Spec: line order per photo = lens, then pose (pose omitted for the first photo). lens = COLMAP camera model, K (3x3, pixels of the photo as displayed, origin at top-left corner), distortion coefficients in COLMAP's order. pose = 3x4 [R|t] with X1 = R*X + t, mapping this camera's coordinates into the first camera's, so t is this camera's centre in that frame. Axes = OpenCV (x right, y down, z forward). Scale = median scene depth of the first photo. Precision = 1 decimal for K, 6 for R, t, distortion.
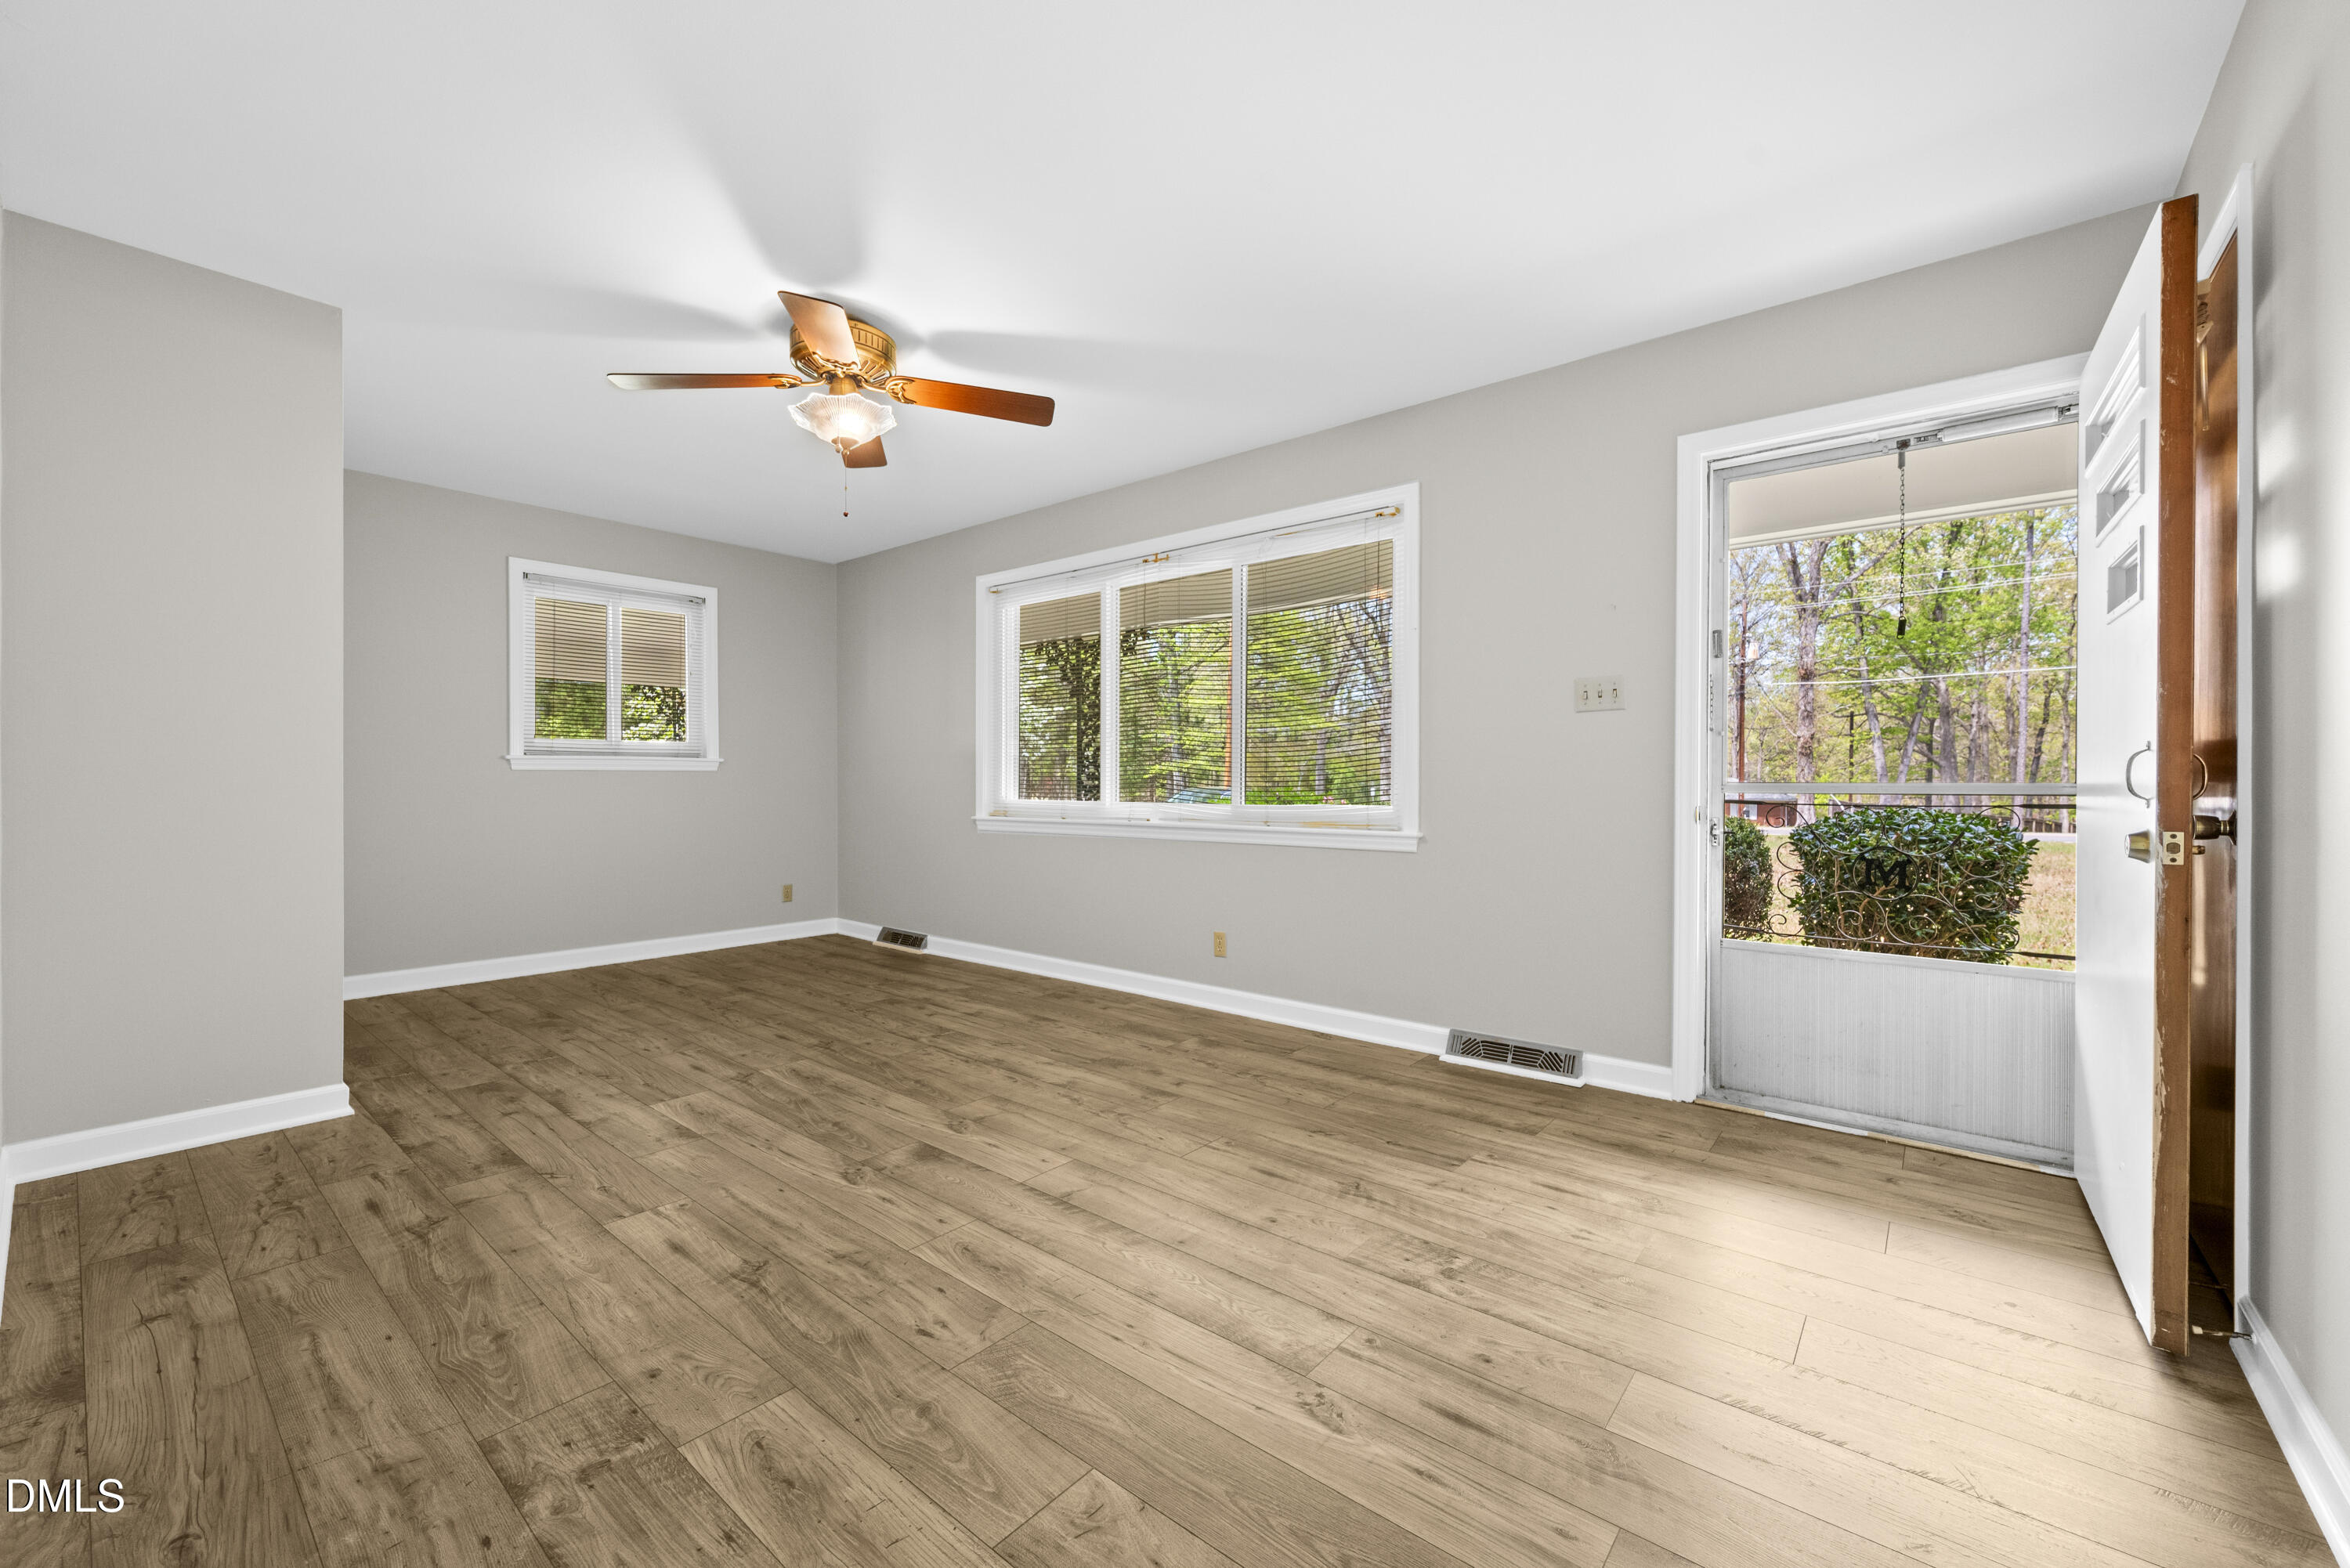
lens RADIAL K [[943.6, 0, 1197.0], [0, 943.6, 791.9], [0, 0, 1]] dist [-0.000632, -0.000196]
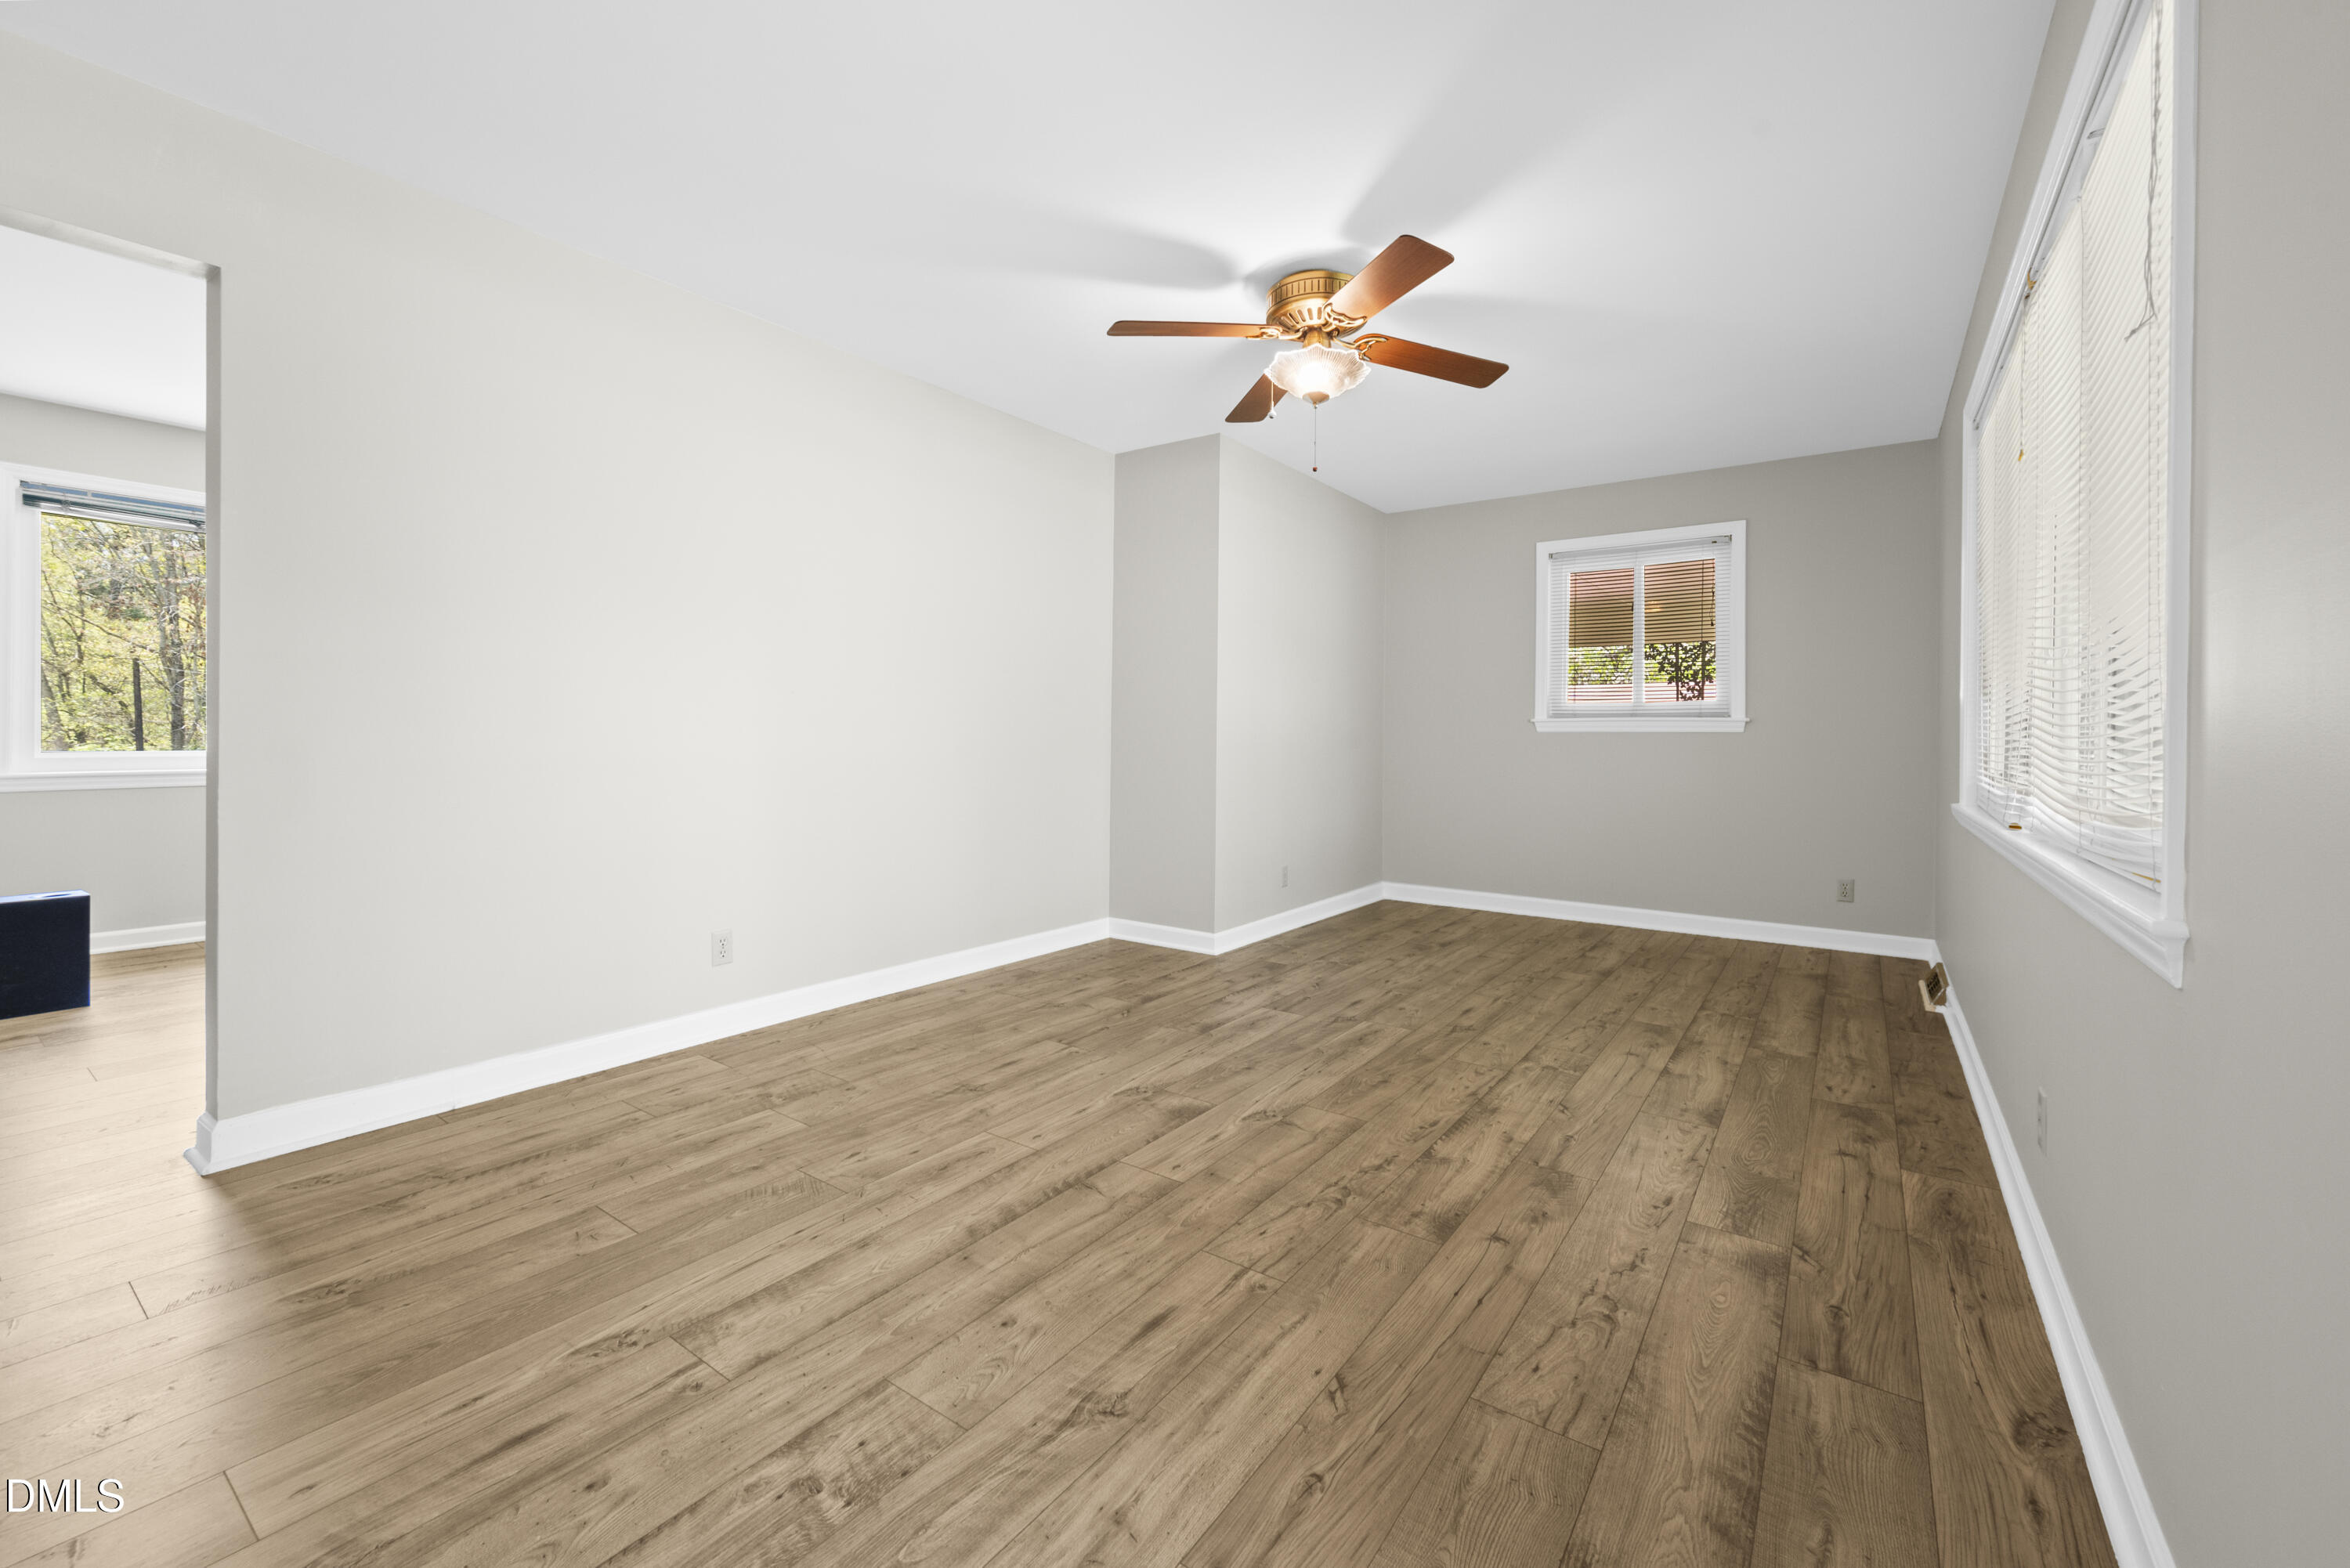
lens RADIAL K [[943.6, 0, 1165.1], [0, 943.6, 775.9], [0, 0, 1]] dist [-0.000632, -0.000196]
pose [[0.052728, 0.041153, -0.997761, 0.669205], [-0.021285, 0.998970, 0.040078, -0.012796], [0.998382, 0.019124, 0.053549, 0.878606]]
